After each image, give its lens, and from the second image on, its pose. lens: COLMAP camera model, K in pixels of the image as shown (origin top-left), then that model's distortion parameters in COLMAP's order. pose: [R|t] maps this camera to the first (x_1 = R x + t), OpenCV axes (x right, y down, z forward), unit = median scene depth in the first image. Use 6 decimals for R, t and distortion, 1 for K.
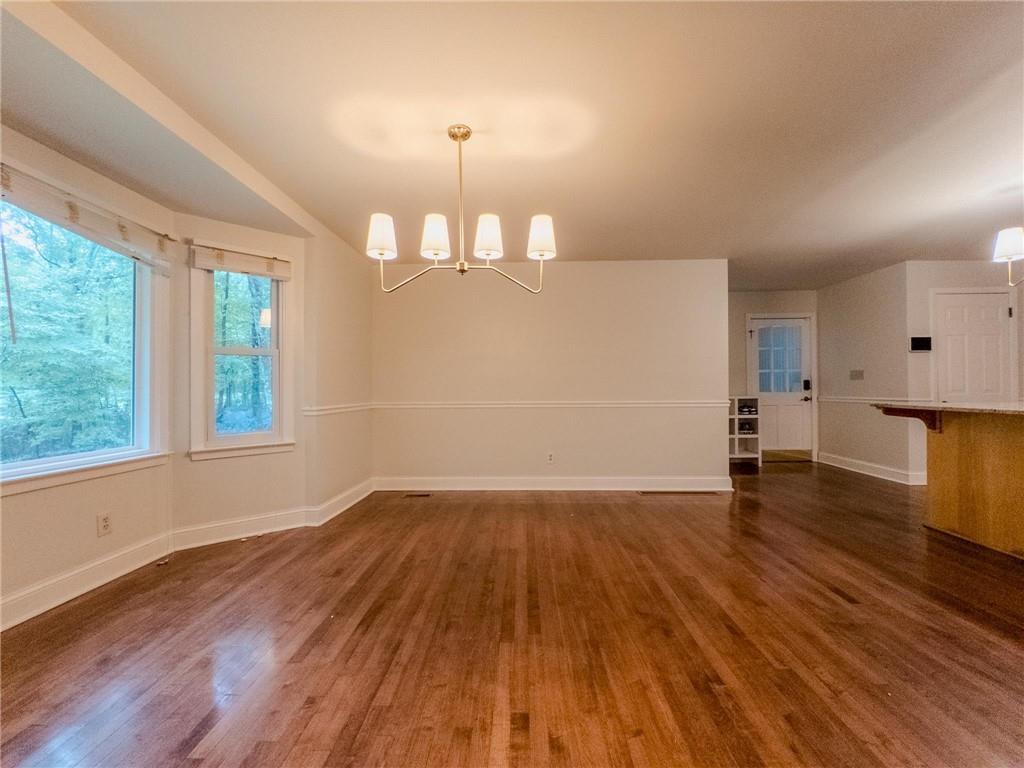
lens RADIAL K [[411.5, 0, 513.1], [0, 411.5, 386.1], [0, 0, 1]] dist [0.000189, 0.000663]
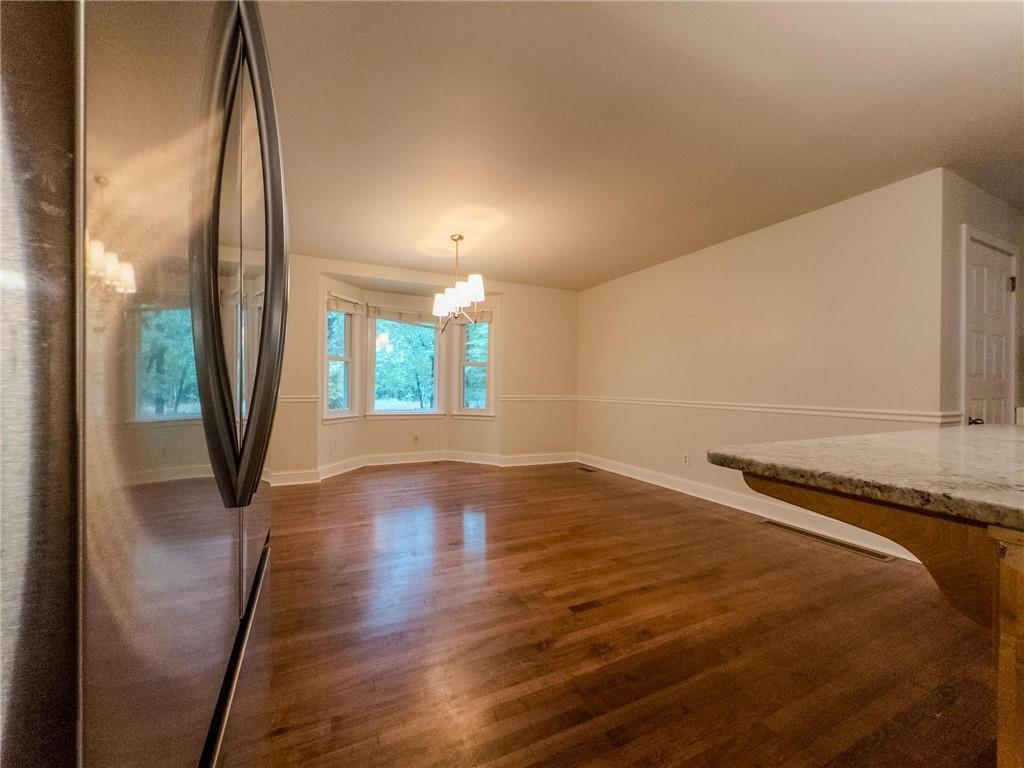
lens RADIAL K [[411.5, 0, 516.4], [0, 411.5, 386.4], [0, 0, 1]] dist [0.000189, 0.000663]
pose [[0.468922, 0.011901, -0.883160, 1.187238], [-0.008923, 0.999922, 0.008737, -0.001873], [0.883195, 0.003783, 0.468991, 0.318063]]
